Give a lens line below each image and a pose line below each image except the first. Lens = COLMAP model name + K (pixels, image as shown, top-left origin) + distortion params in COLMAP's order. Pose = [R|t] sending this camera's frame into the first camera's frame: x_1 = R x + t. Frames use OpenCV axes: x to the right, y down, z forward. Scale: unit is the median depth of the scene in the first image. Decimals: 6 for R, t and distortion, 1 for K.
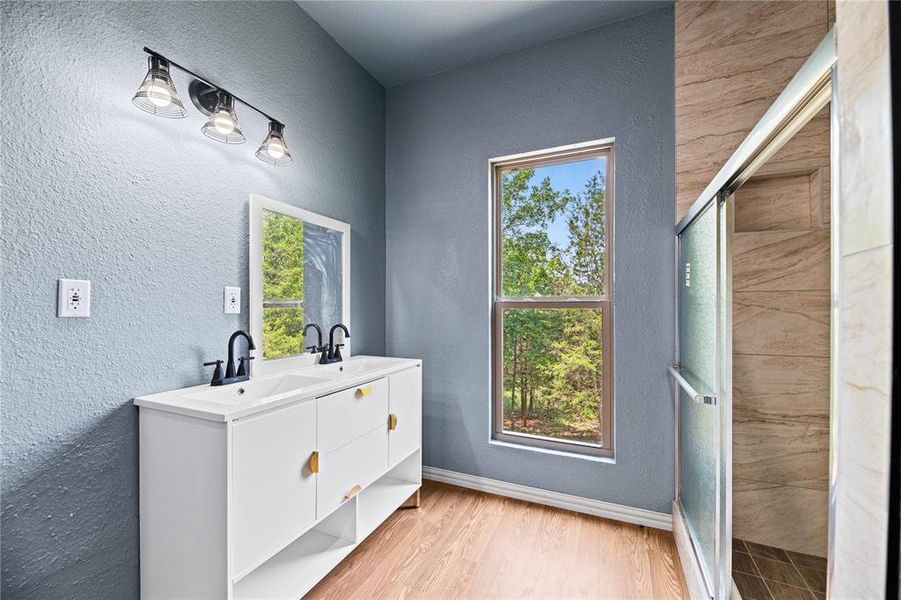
lens RADIAL K [[361.0, 0, 455.6], [0, 361.0, 308.0], [0, 0, 1]] dist [-0.006334, -0.000640]
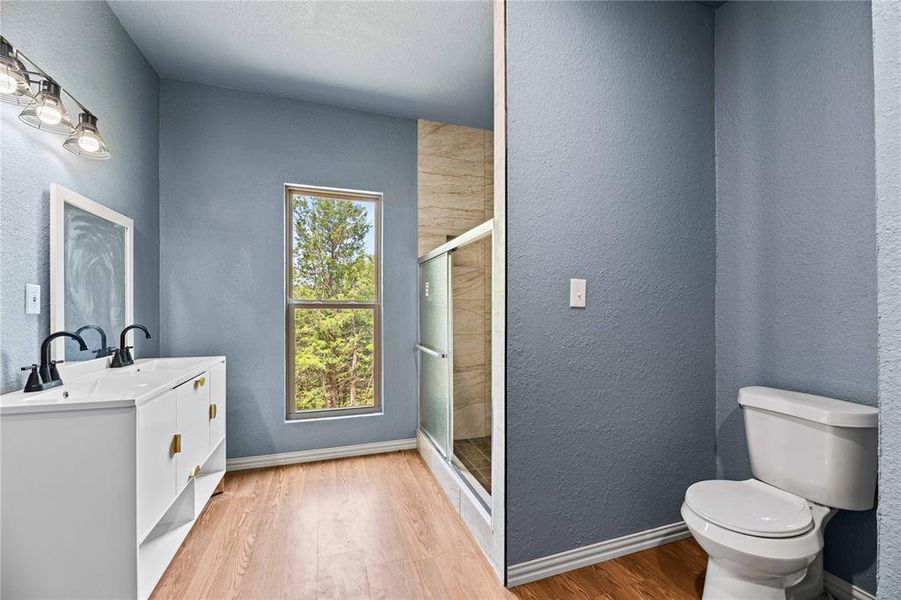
lens RADIAL K [[366.5, 0, 454.1], [0, 366.5, 308.4], [0, 0, 1]] dist [-0.007855, -0.000530]
pose [[0.735913, 0.002596, 0.677072, -0.357580], [-0.000068, 0.999993, -0.003761, 0.003624], [-0.677077, 0.002721, 0.735908, -0.298366]]
